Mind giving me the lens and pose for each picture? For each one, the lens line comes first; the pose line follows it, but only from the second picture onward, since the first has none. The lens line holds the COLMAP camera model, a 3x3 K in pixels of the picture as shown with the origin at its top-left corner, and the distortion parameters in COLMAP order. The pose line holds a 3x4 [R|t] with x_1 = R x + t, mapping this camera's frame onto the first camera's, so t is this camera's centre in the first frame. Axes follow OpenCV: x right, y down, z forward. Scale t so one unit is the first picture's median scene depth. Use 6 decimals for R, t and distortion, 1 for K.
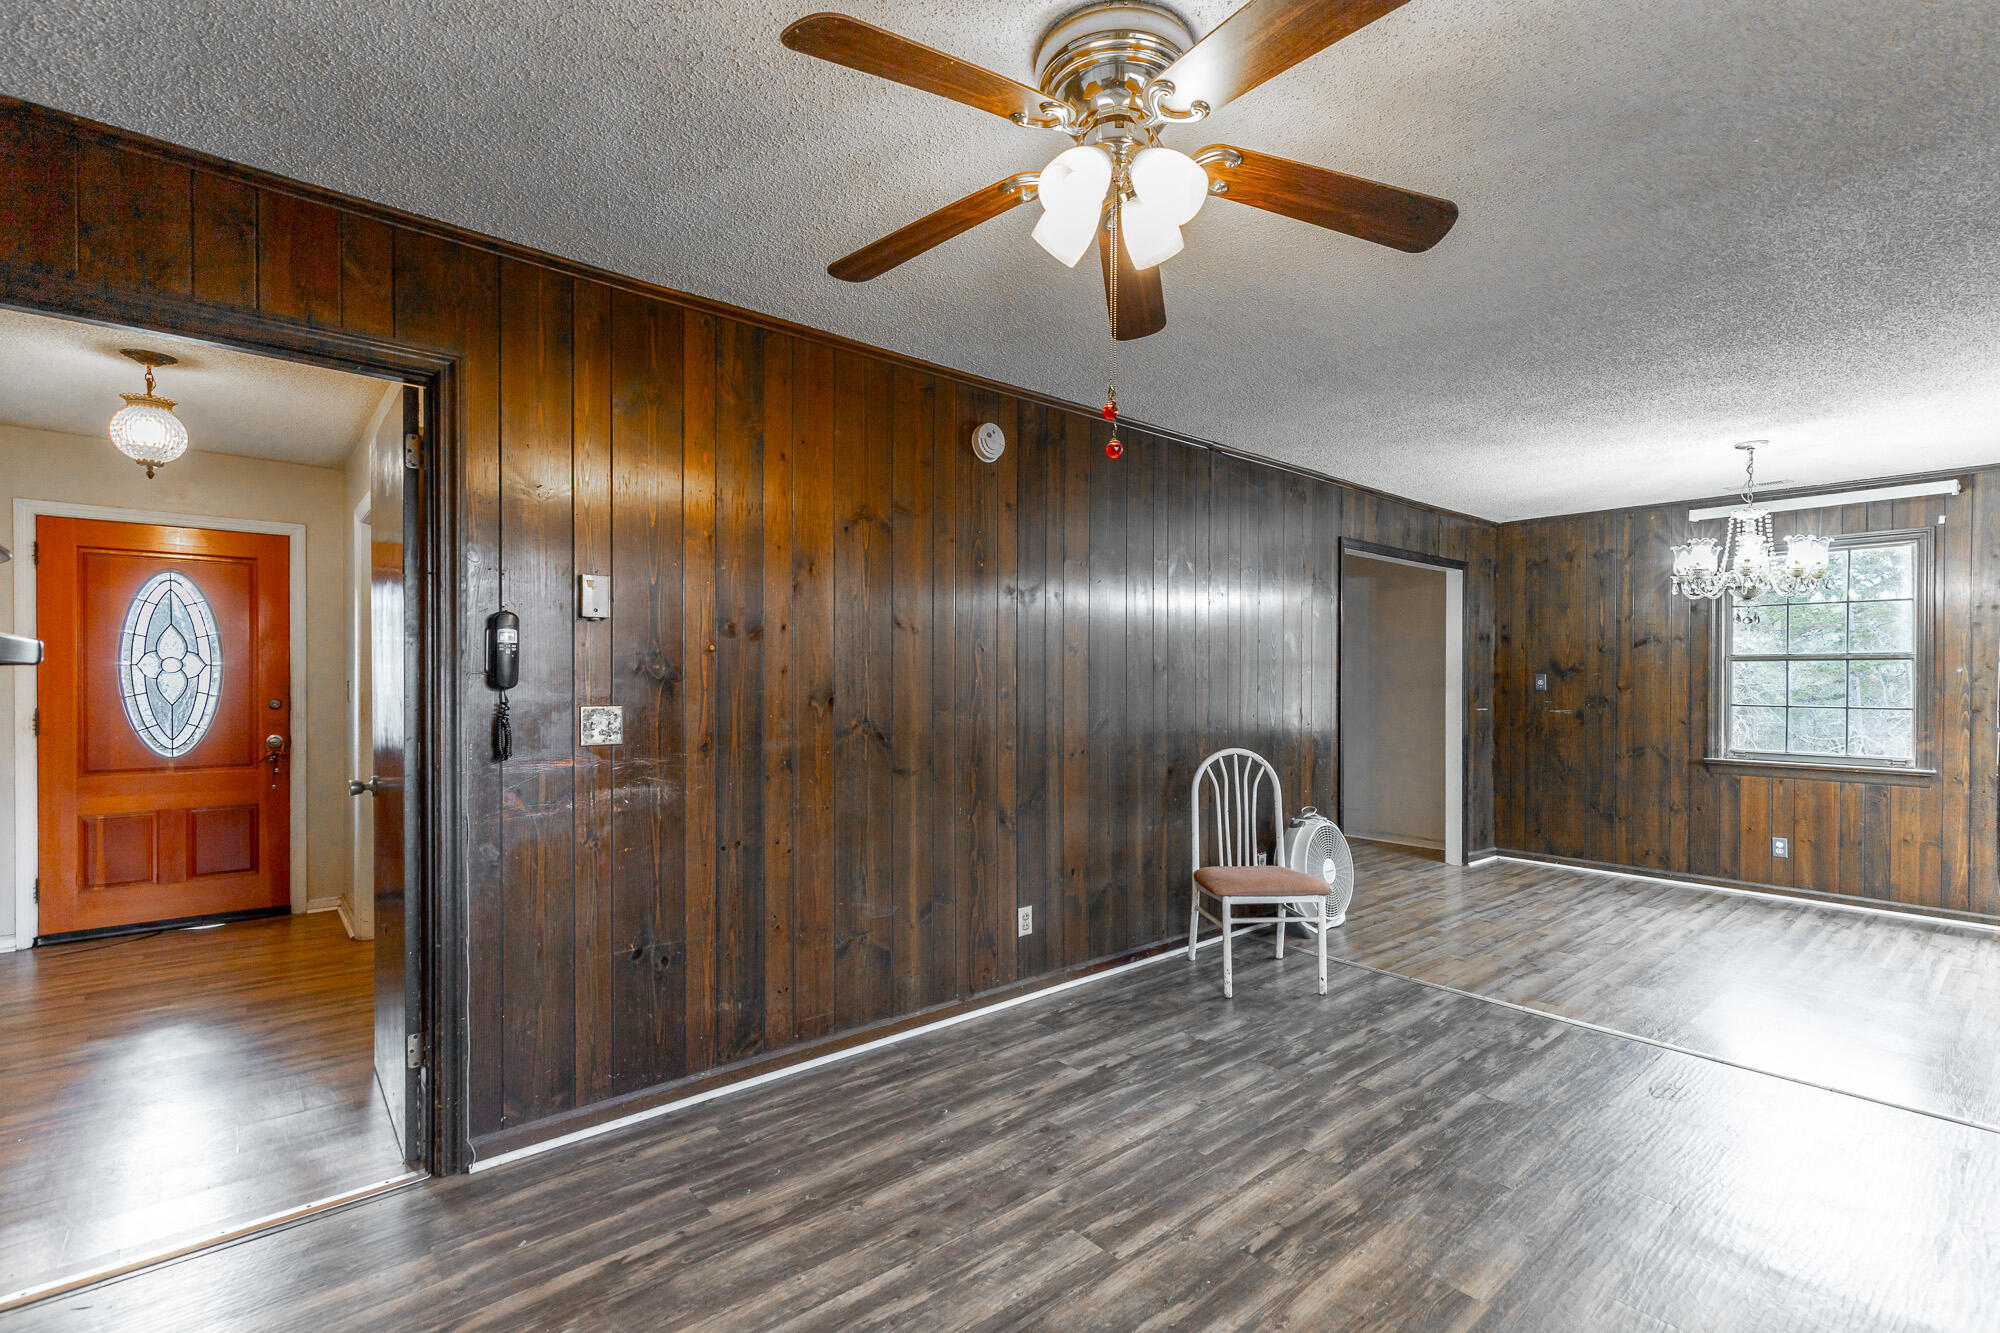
lens RADIAL K [[917.3, 0, 1033.0], [0, 917.3, 684.8], [0, 0, 1]] dist [0.002433, 0.000277]
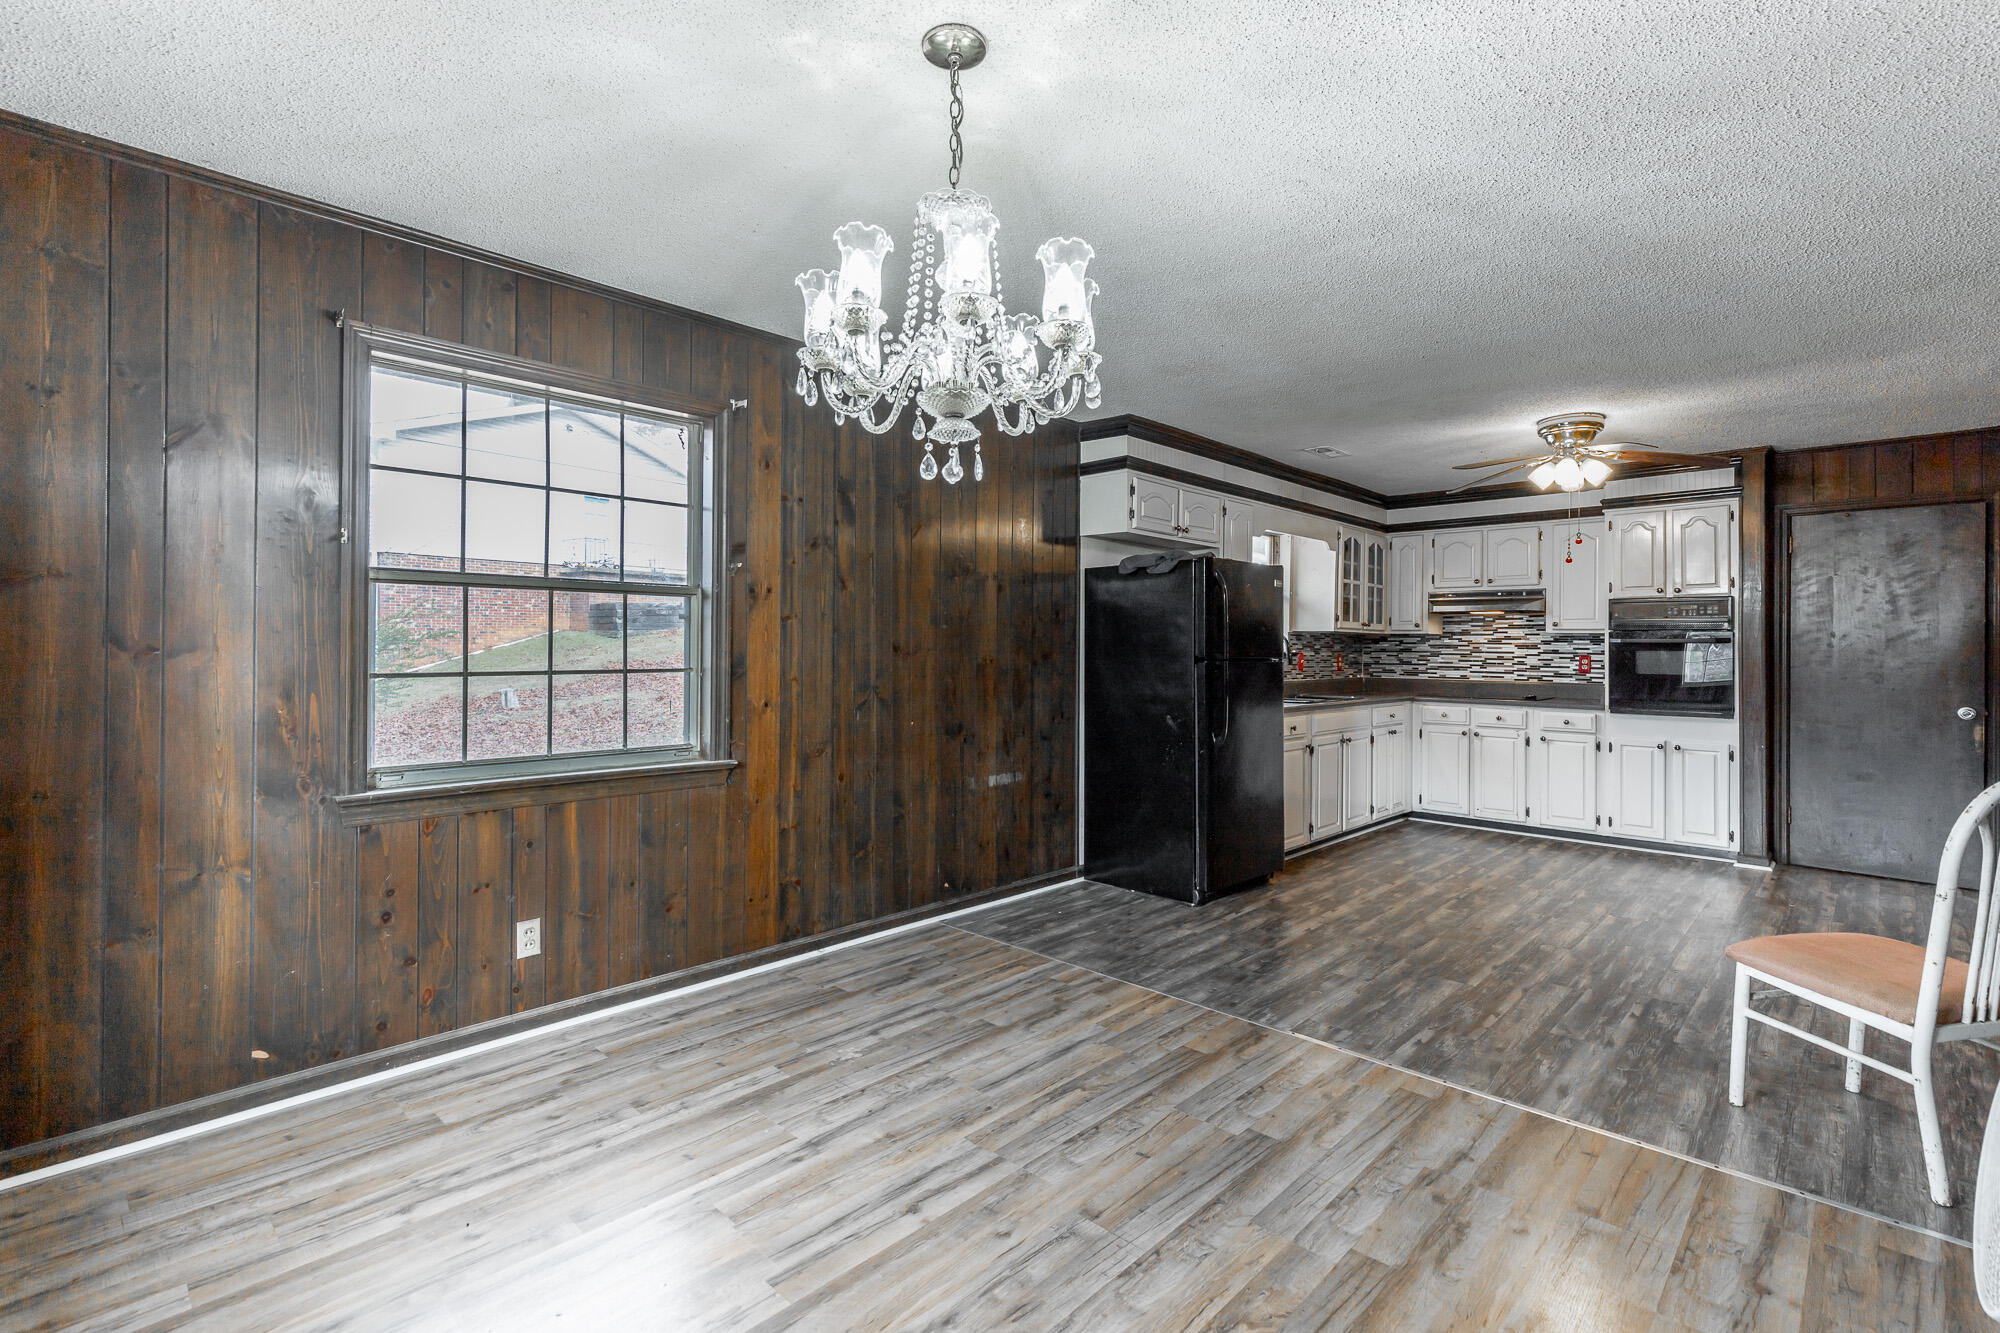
lens RADIAL K [[915.2, 0, 996.7], [0, 915.2, 644.8], [0, 0, 1]] dist [0.008268, -0.000227]
pose [[-0.996639, -0.012075, -0.081019, 0.713412], [-0.012385, 0.999918, 0.003324, 0.004860], [0.080972, 0.004316, -0.996707, 1.270394]]
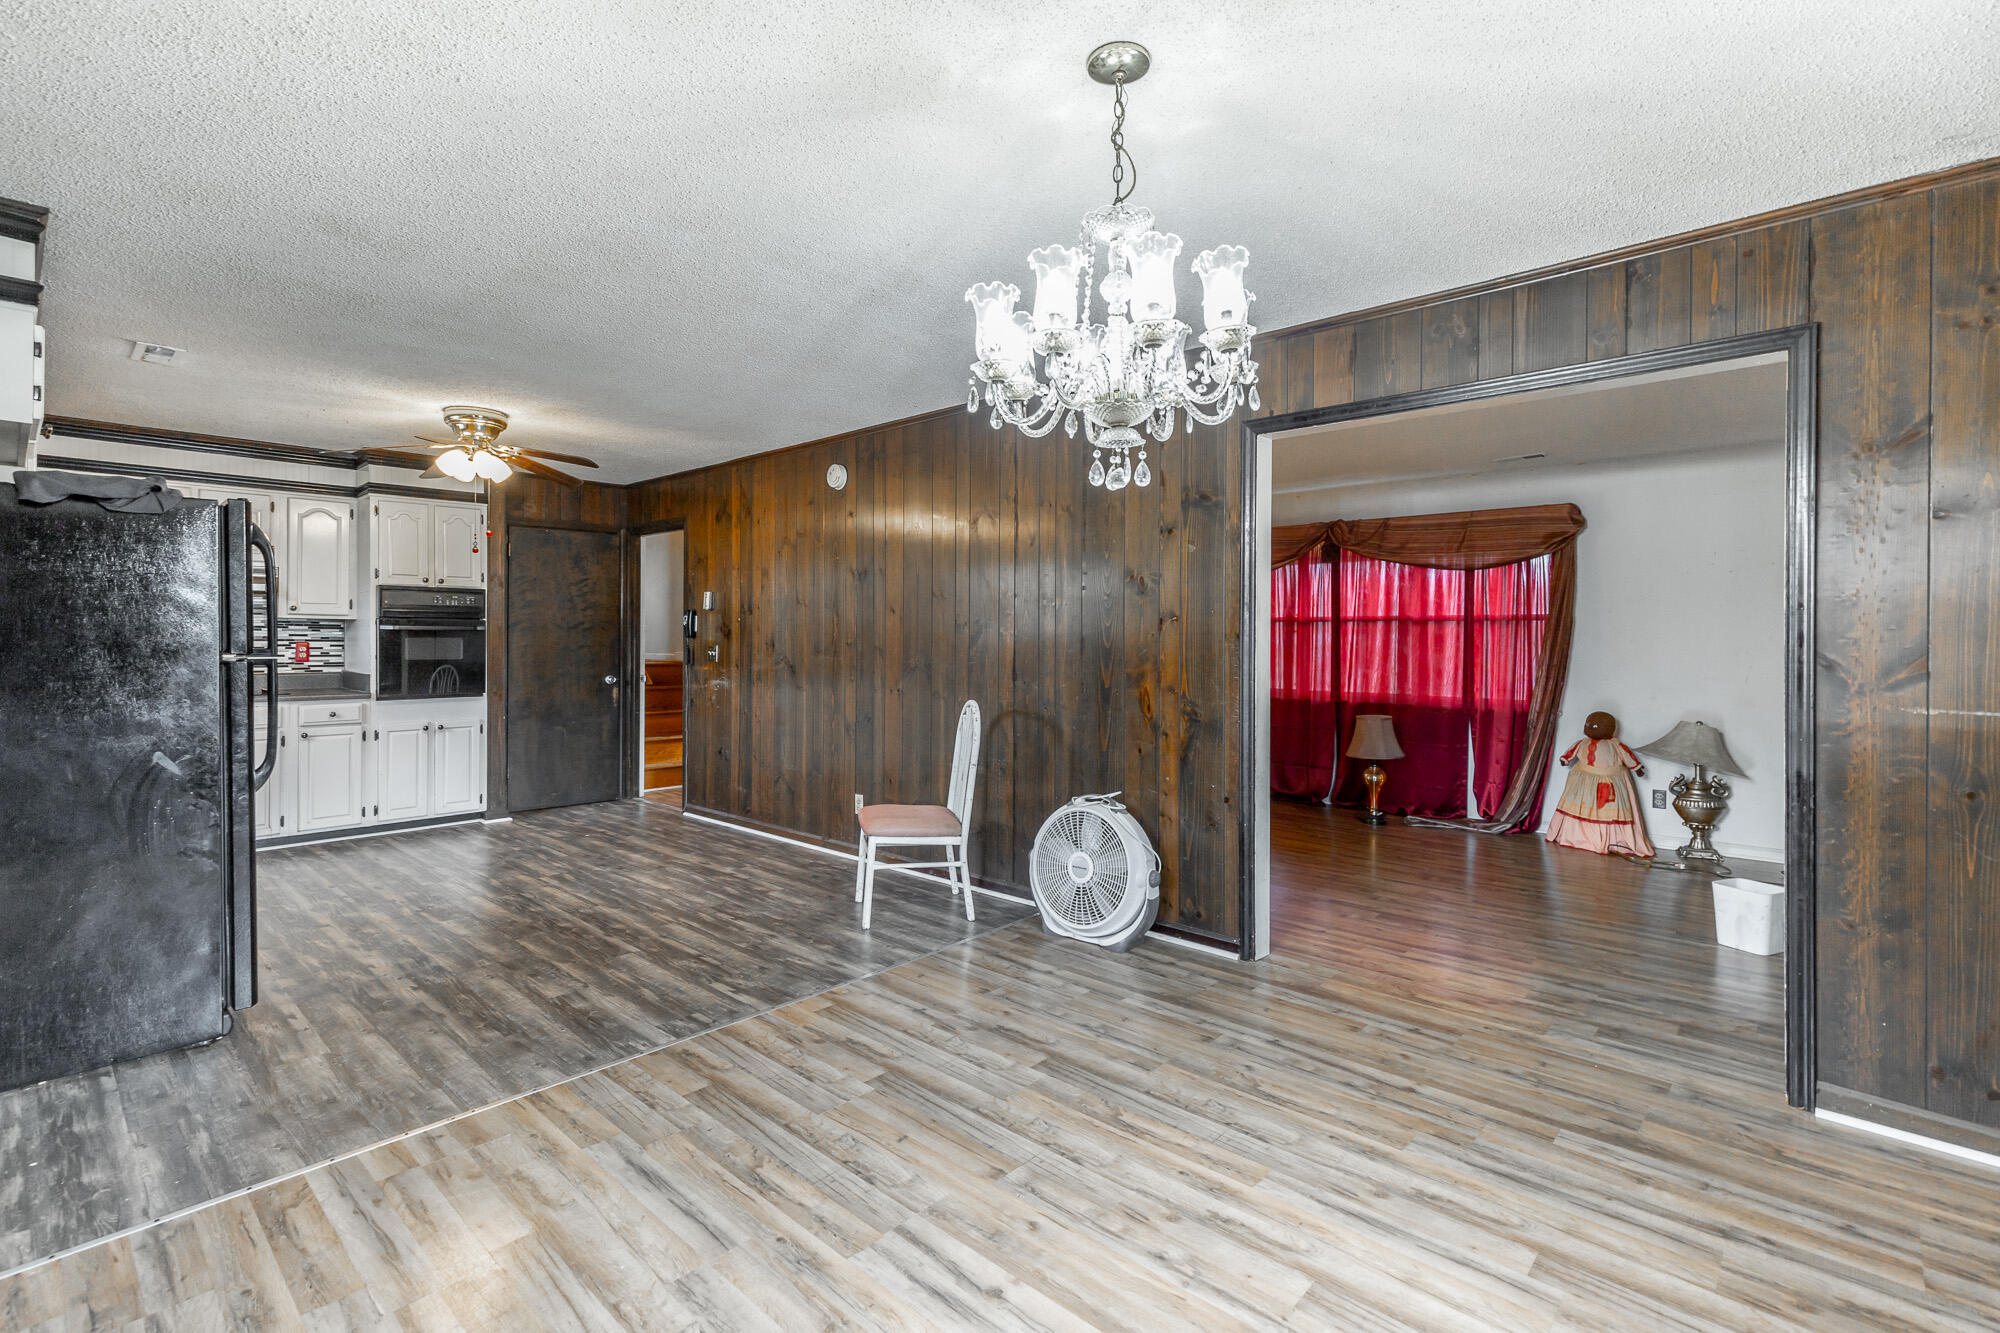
lens RADIAL K [[915.2, 0, 996.7], [0, 915.2, 644.8], [0, 0, 1]] dist [0.008268, -0.000227]
pose [[0.101881, 0.001898, -0.994795, 1.077055], [-0.010628, 0.999943, 0.000819, 0.006492], [0.994740, 0.010490, 0.101895, 0.812092]]
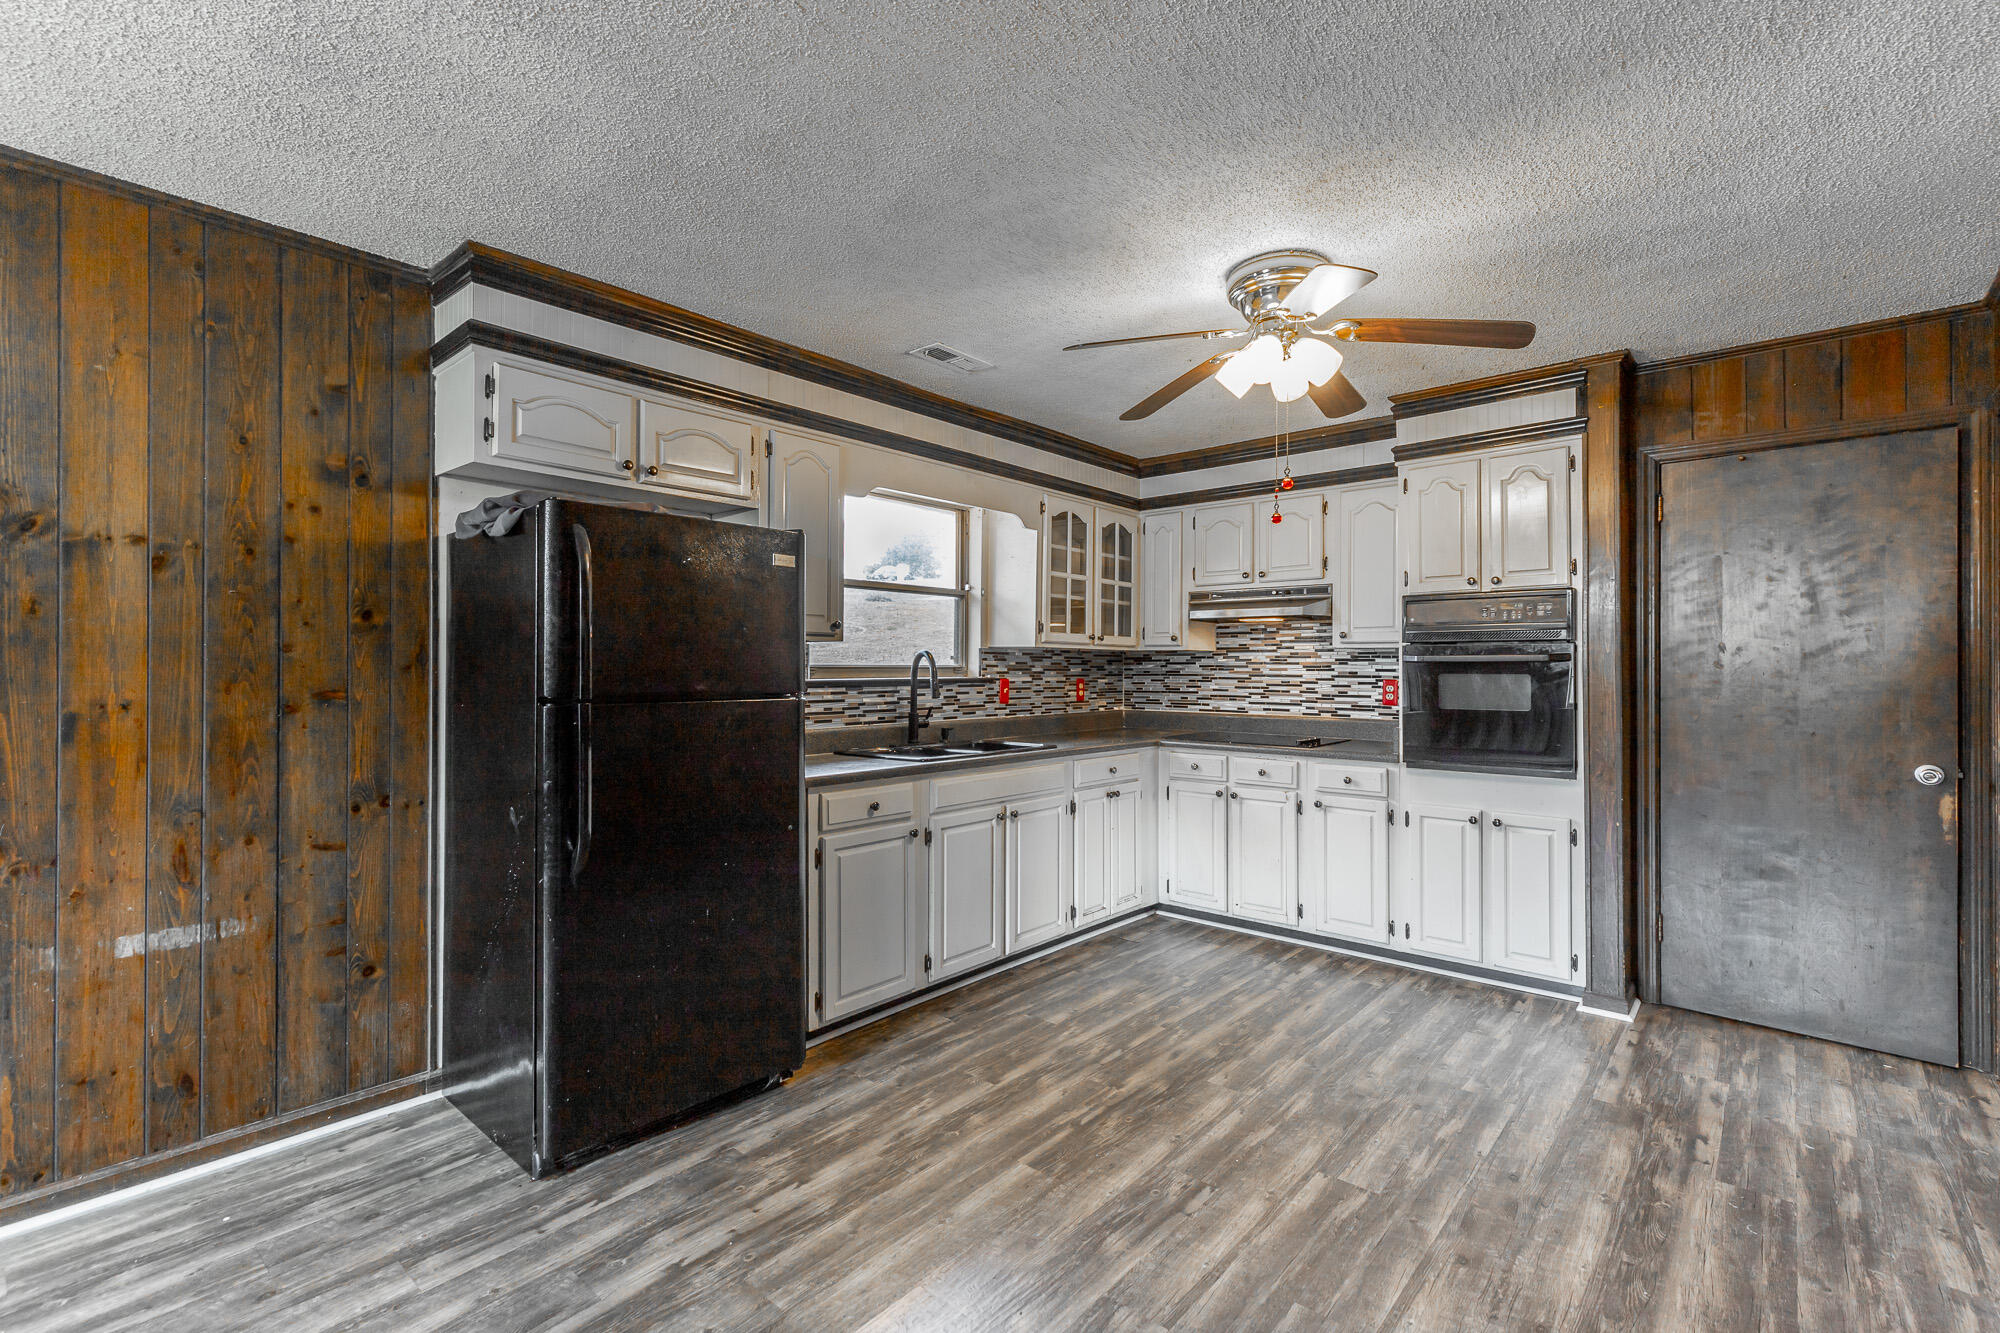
lens RADIAL K [[902.0, 0, 1000.0], [0, 902.0, 666.5], [0, 0, 1]] dist [0.005520, -0.000011]
pose [[-0.991121, -0.005374, -0.132852, 0.269285], [-0.006079, 0.999970, 0.004899, -0.001341], [0.132821, 0.005663, -0.991124, 0.867984]]
